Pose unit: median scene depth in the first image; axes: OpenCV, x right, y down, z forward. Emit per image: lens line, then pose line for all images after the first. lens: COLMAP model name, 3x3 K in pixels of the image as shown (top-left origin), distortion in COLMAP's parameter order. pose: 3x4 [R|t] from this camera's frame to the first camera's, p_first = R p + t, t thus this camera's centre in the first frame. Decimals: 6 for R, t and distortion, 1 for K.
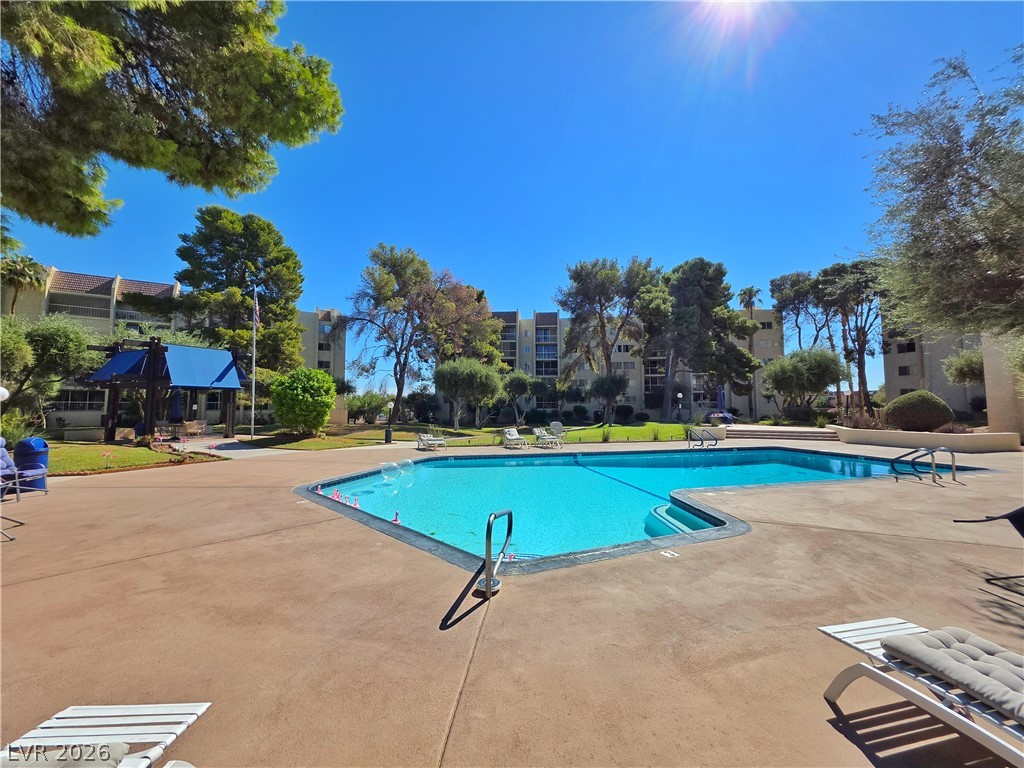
lens RADIAL K [[408.0, 0, 512.0], [0, 408.0, 384.0], [0, 0, 1]] dist [0.000263, 0.000046]
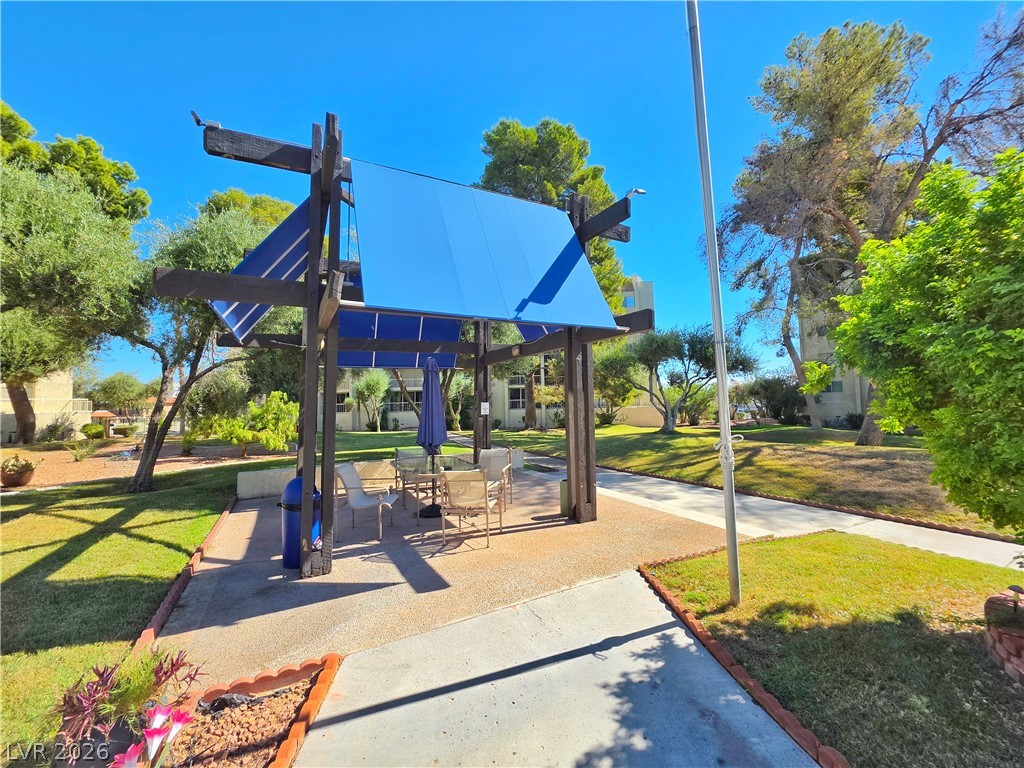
lens RADIAL K [[408.0, 0, 512.0], [0, 408.0, 384.0], [0, 0, 1]] dist [0.000263, 0.000046]
pose [[0.803969, -0.048640, -0.592679, -0.538473], [0.056660, 0.998381, -0.005076, 0.037392], [0.591966, -0.029500, 0.805423, 0.721992]]
